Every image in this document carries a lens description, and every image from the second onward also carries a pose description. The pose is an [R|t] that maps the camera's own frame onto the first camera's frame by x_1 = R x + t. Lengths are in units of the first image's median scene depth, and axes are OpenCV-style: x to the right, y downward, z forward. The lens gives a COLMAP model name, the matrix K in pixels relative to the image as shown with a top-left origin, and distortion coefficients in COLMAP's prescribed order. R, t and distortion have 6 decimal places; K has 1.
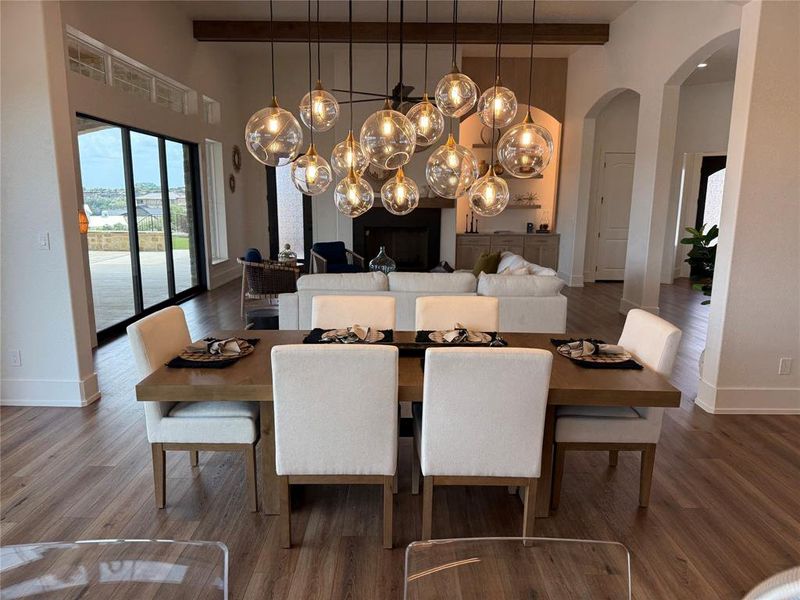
lens RADIAL K [[555.5, 0, 400.0], [0, 555.5, 300.0], [0, 0, 1]] dist [0.113783, -0.141271]
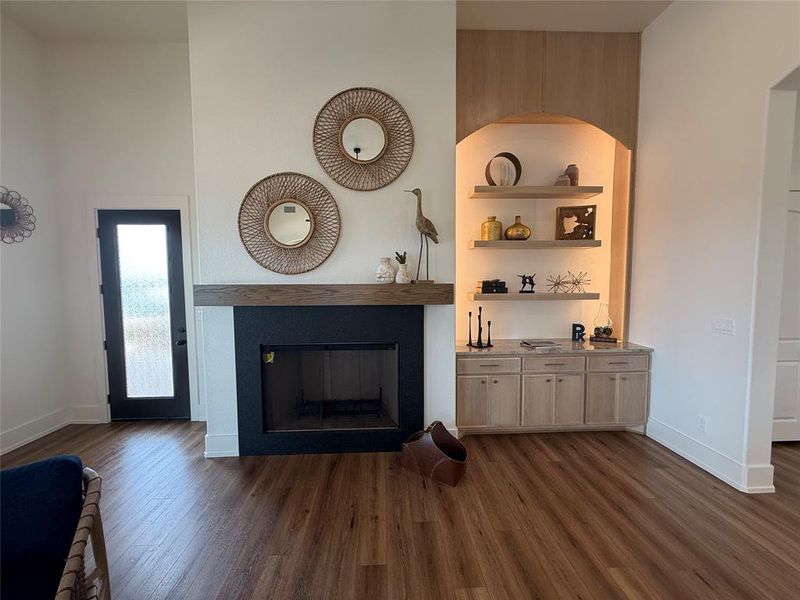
lens RADIAL K [[312.8, 0, 400.0], [0, 312.8, 300.0], [0, 0, 1]] dist [-0.000560, -0.000155]
pose [[0.999213, -0.016956, 0.035850, 0.041917], [0.021131, 0.992609, -0.119501, -0.130531], [-0.033559, 0.120165, 0.992187, 0.701848]]
